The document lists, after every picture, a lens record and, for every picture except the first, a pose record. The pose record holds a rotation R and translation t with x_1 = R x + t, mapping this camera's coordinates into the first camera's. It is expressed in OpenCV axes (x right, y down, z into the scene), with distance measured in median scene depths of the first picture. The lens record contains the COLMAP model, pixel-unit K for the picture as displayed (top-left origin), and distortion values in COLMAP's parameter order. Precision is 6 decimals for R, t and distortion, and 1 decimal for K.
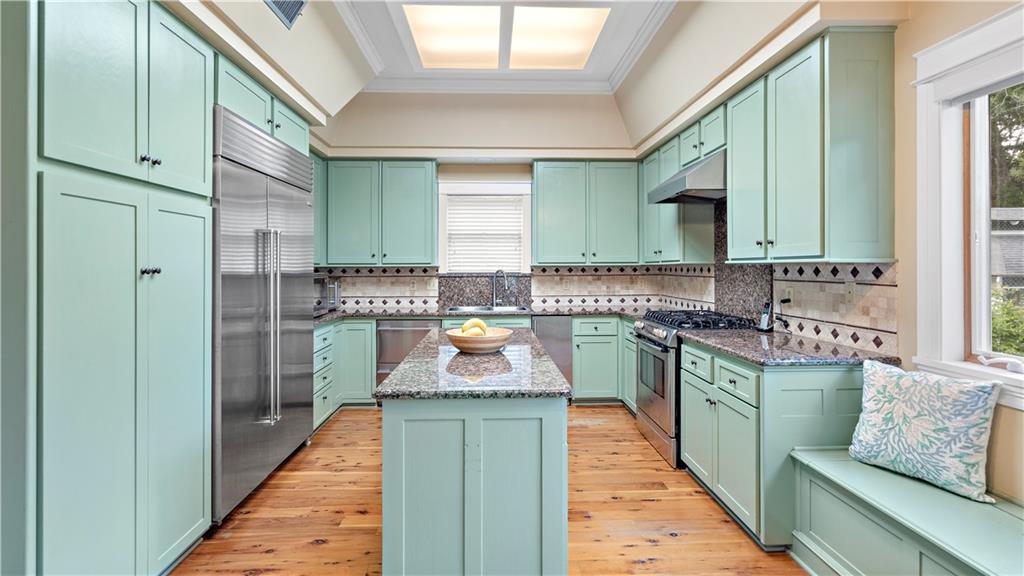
lens RADIAL K [[486.5, 0, 512.0], [0, 486.5, 288.0], [0, 0, 1]] dist [-0.001922, -0.000292]
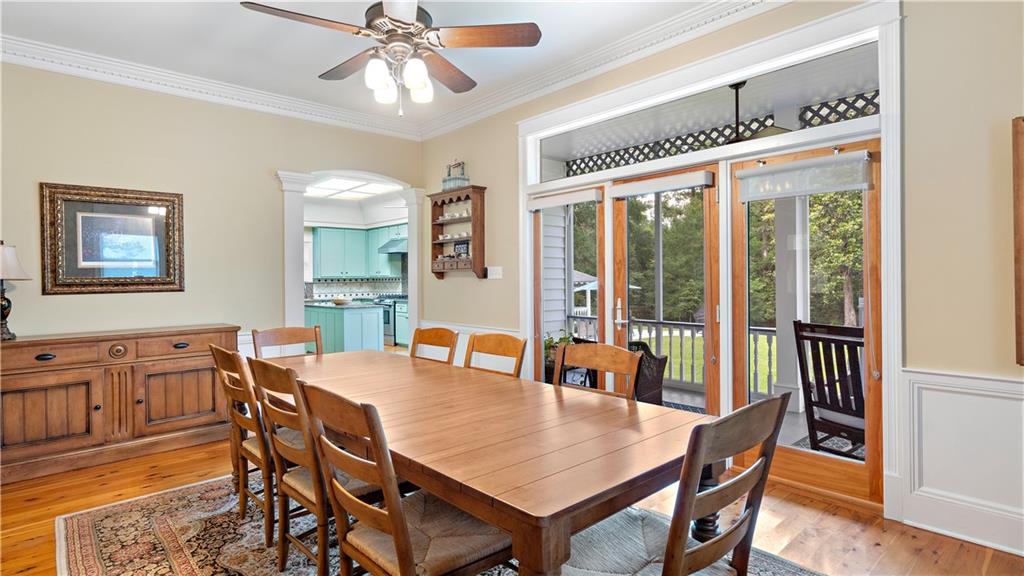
lens RADIAL K [[523.4, 0, 512.0], [0, 523.4, 288.0], [0, 0, 1]] dist [-0.000367, -0.000208]
pose [[0.797189, -0.013564, 0.603577, -0.646149], [0.030204, 0.999392, -0.017434, 0.060055], [-0.602974, 0.032128, 0.797114, -1.267678]]
